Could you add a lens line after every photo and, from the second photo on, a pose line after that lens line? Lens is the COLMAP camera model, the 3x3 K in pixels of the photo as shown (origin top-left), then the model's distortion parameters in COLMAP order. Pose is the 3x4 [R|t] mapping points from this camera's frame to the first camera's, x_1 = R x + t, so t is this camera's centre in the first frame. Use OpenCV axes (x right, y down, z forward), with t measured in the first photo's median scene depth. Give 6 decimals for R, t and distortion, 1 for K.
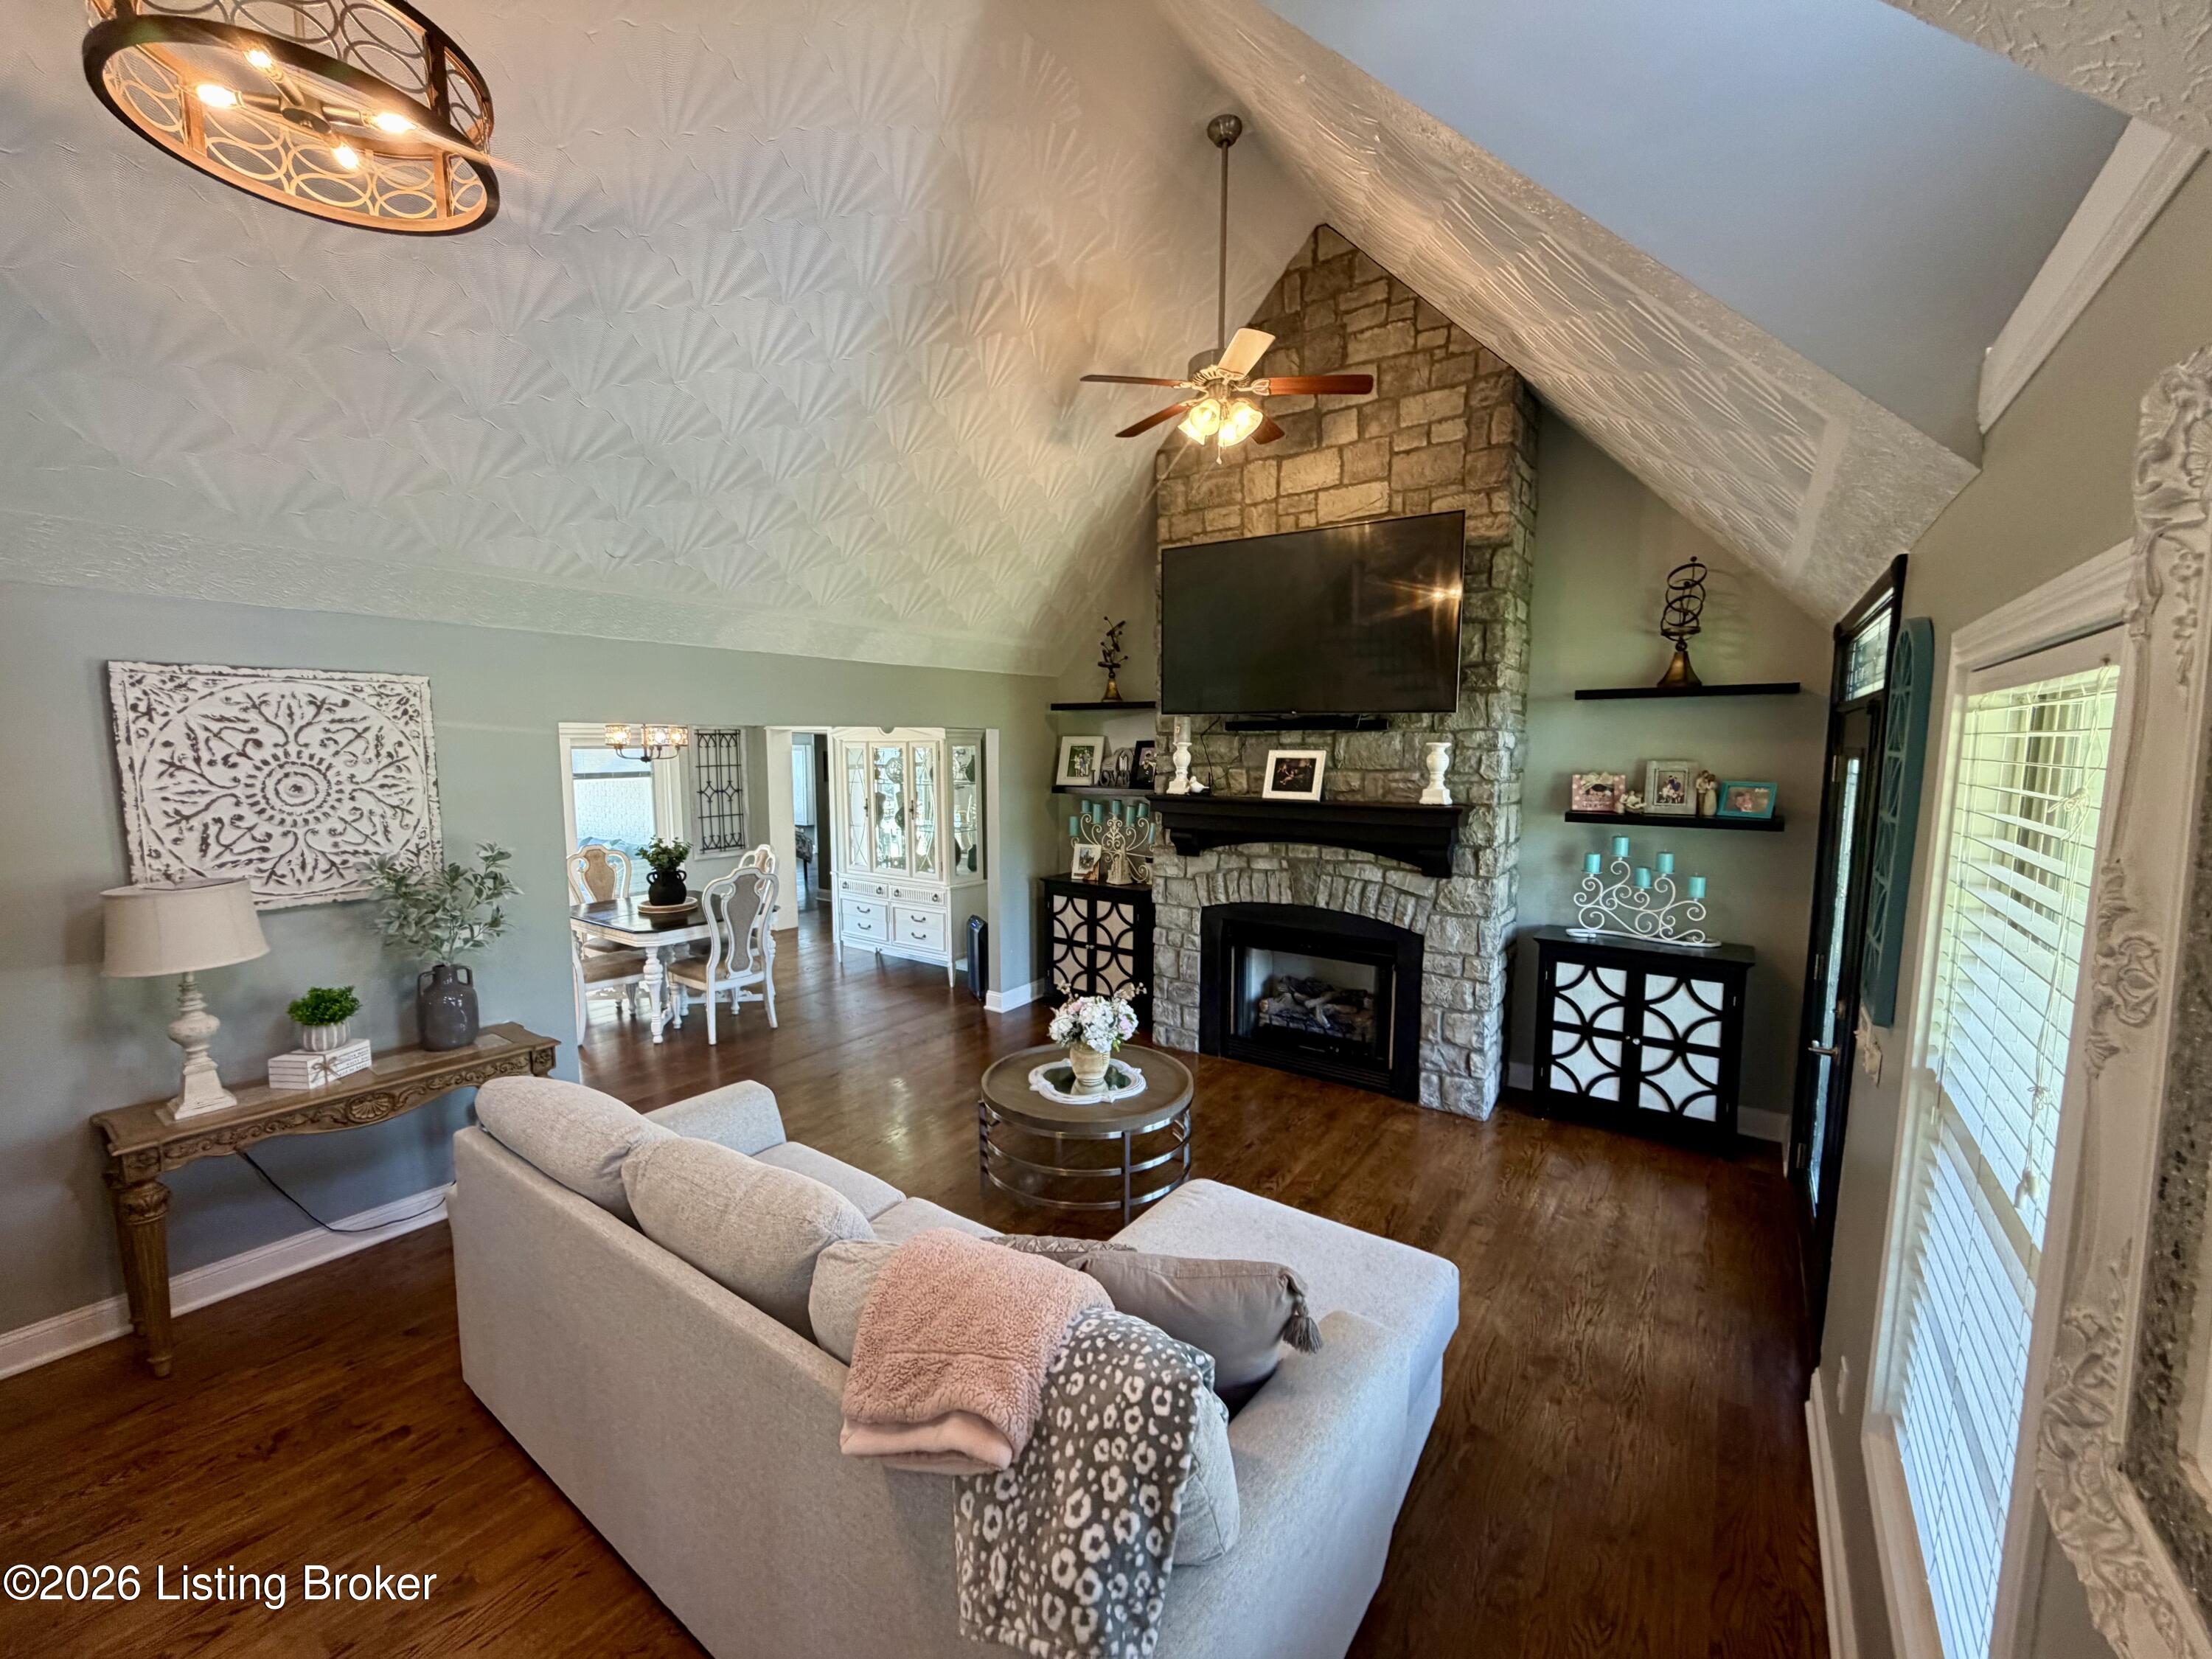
lens RADIAL K [[878.0, 0, 1107.6], [0, 878.0, 836.7], [0, 0, 1]] dist [-0.000783, 0.000990]
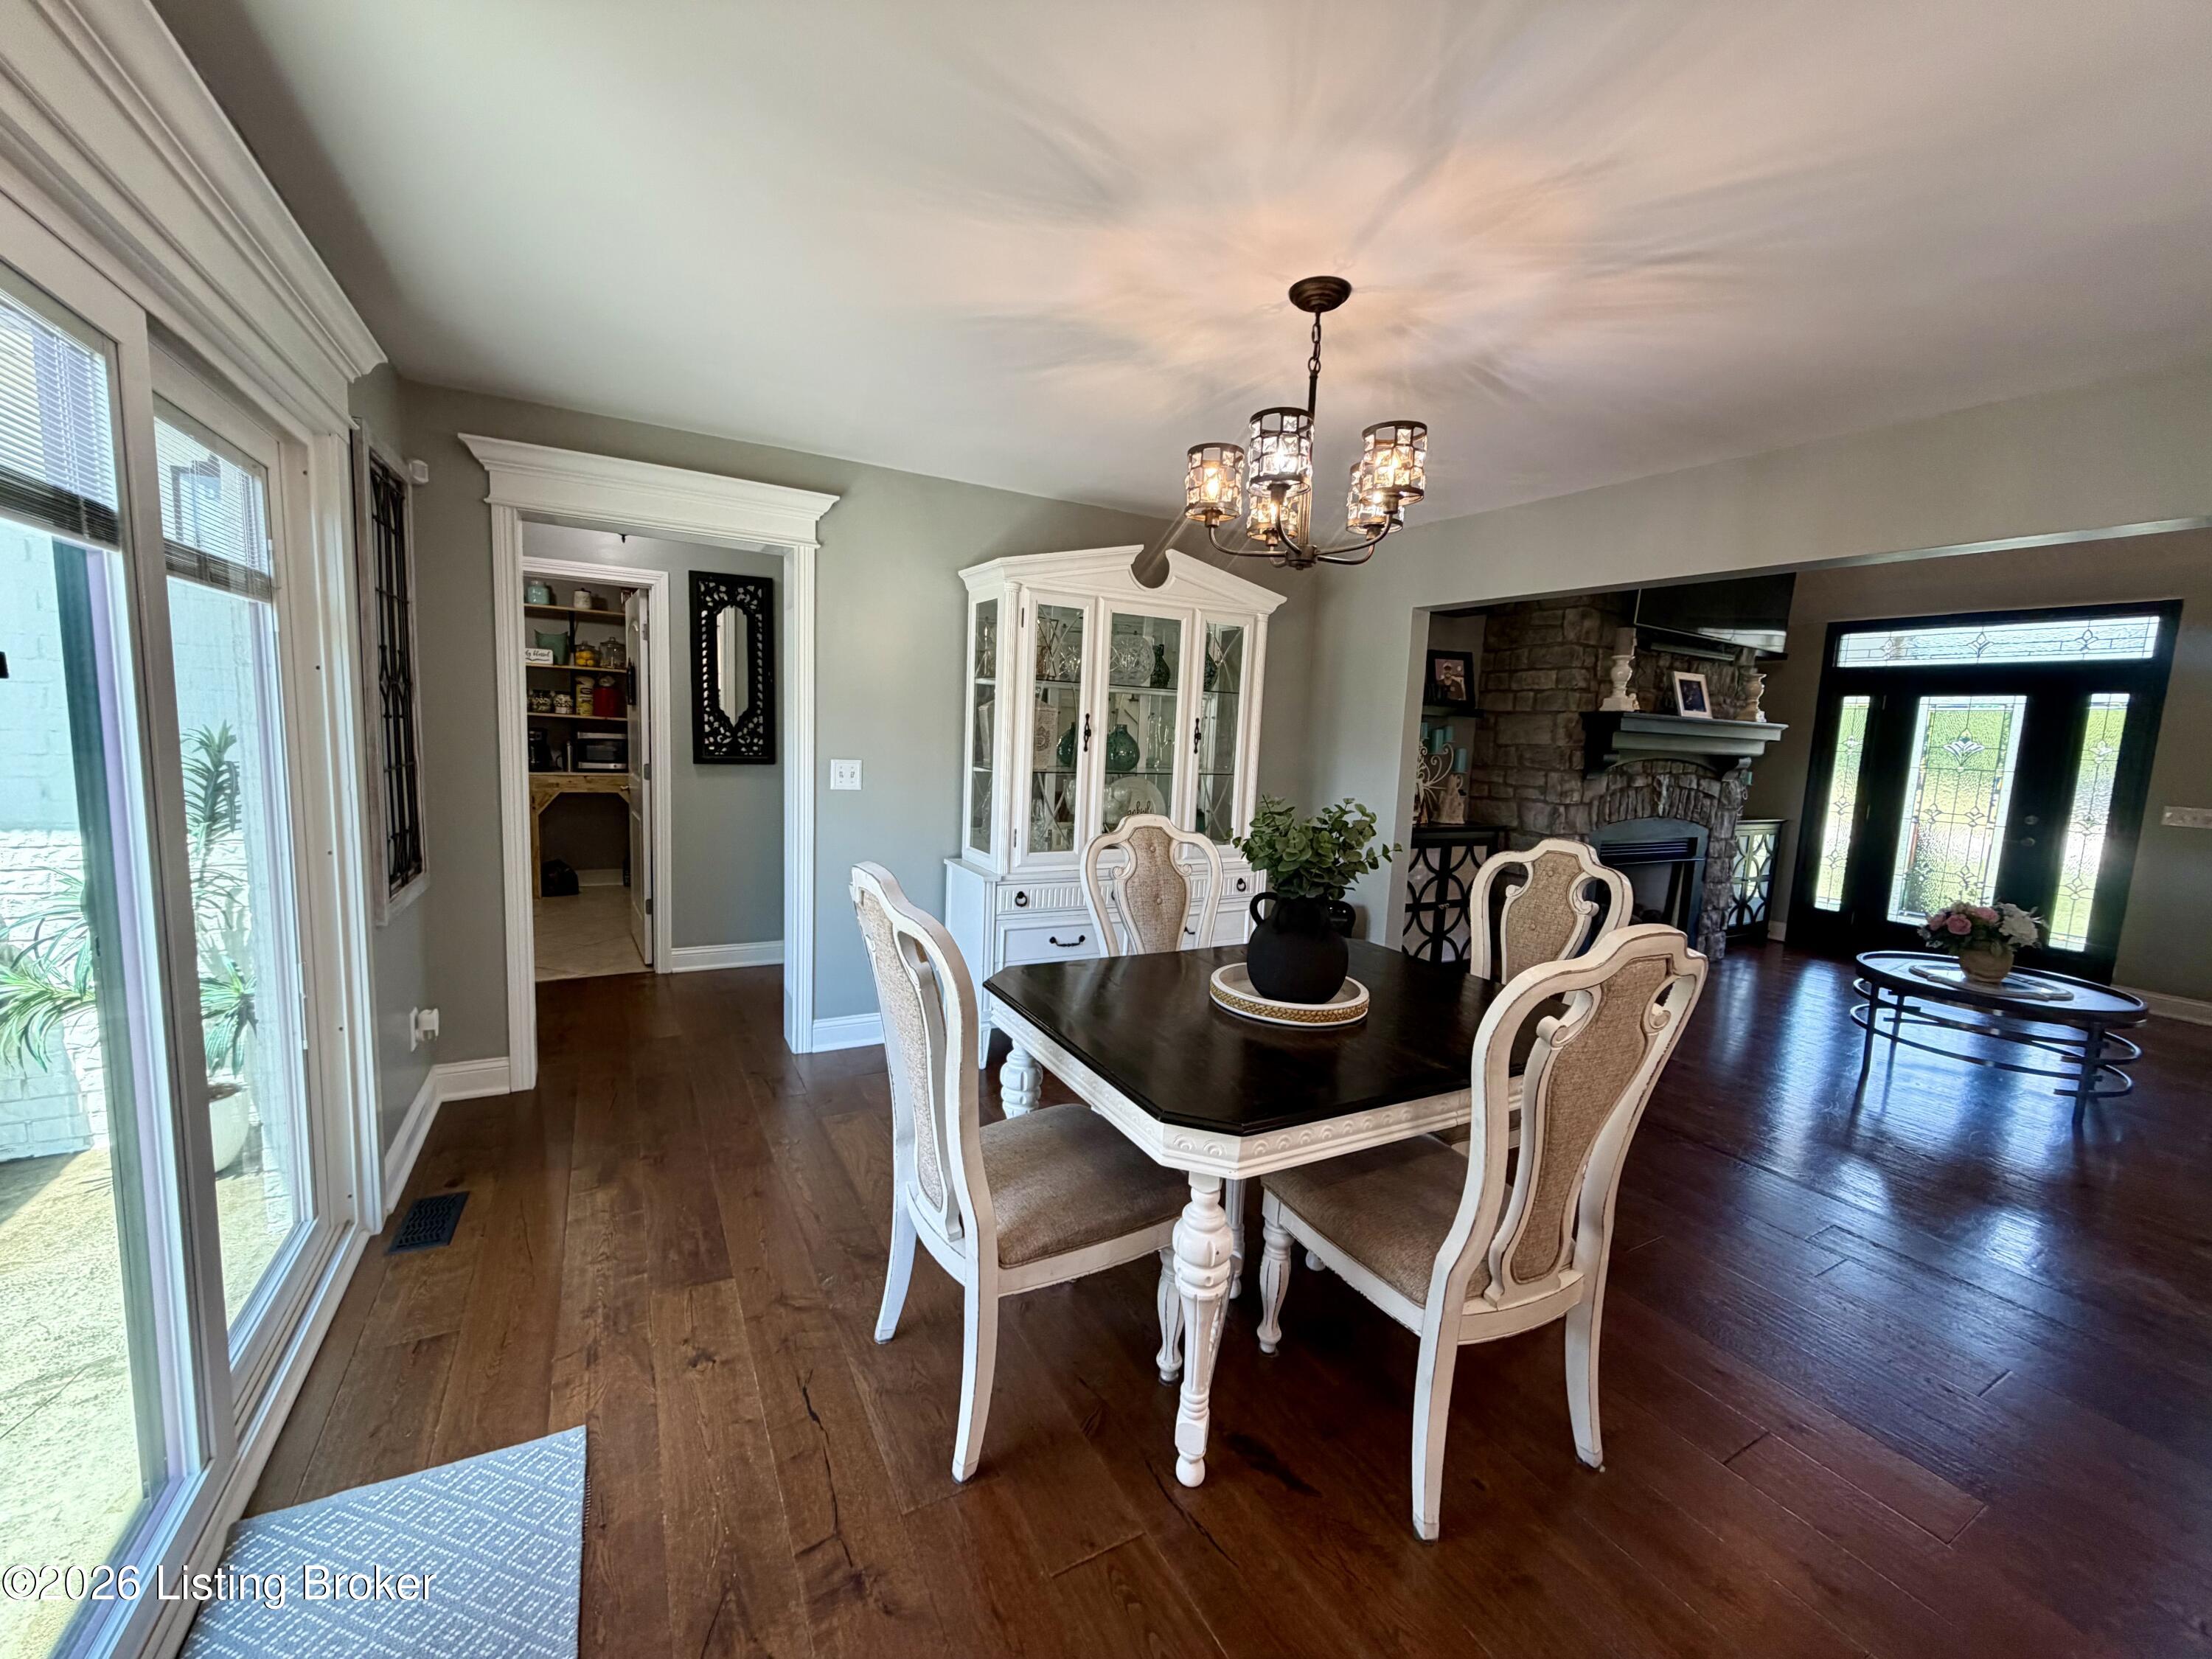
lens RADIAL K [[878.0, 0, 1109.0], [0, 878.0, 834.5], [0, 0, 1]] dist [-0.000783, 0.000990]
pose [[0.421108, -0.095129, 0.902008, -0.906946], [0.046740, 0.995439, 0.083162, -0.019864], [-0.905806, 0.007140, 0.423633, 0.999796]]
